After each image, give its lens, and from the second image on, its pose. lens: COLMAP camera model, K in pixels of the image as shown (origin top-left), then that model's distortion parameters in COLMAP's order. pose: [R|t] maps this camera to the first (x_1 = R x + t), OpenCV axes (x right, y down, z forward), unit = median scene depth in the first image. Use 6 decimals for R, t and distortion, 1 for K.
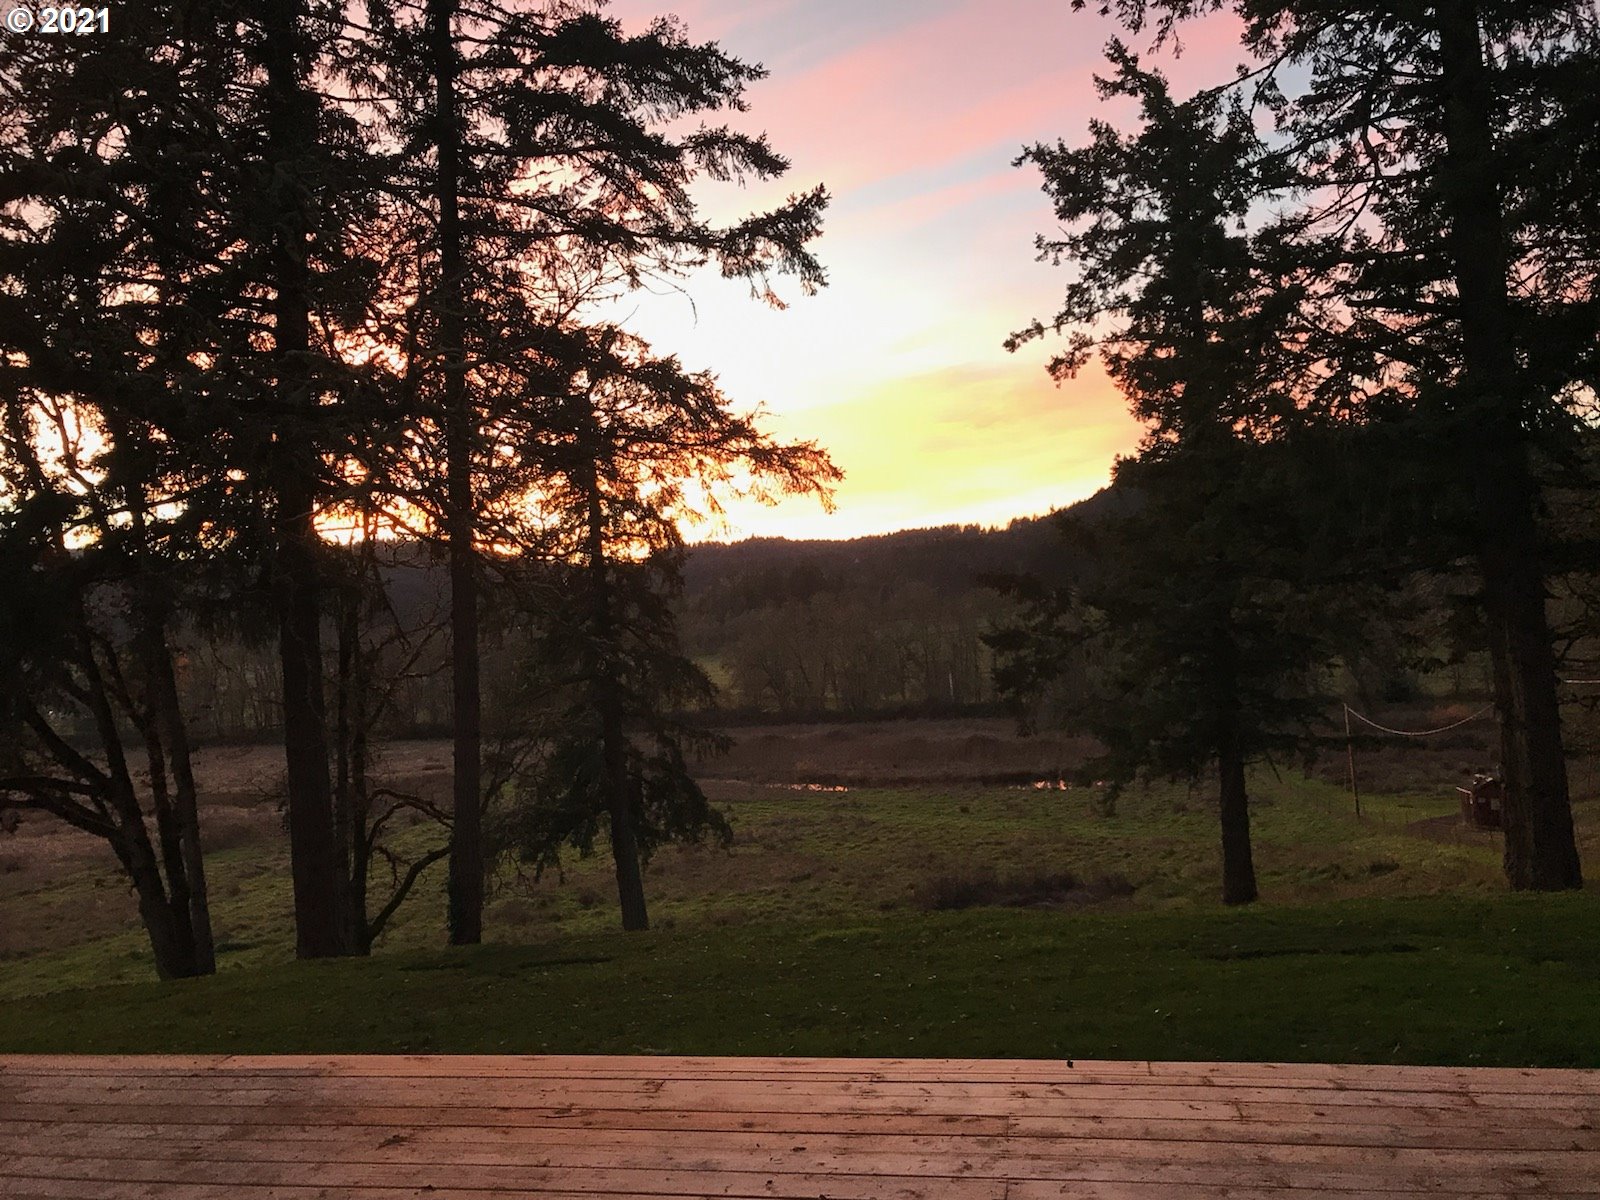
lens RADIAL K [[1322.0, 0, 800.0], [0, 1322.0, 600.0], [0, 0, 1]] dist [0.015231, 0.002218]
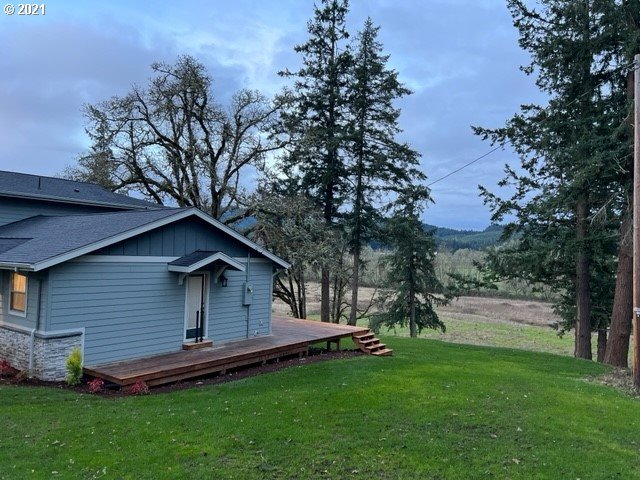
lens RADIAL K [[485.2, 0, 320.0], [0, 485.2, 240.0], [0, 0, 1]] dist [0.015614, -0.003483]
pose [[0.903899, 0.067501, -0.422387, 0.193158], [-0.070299, 0.997486, 0.008967, -0.049730], [0.421931, 0.021588, 0.906371, -0.350793]]
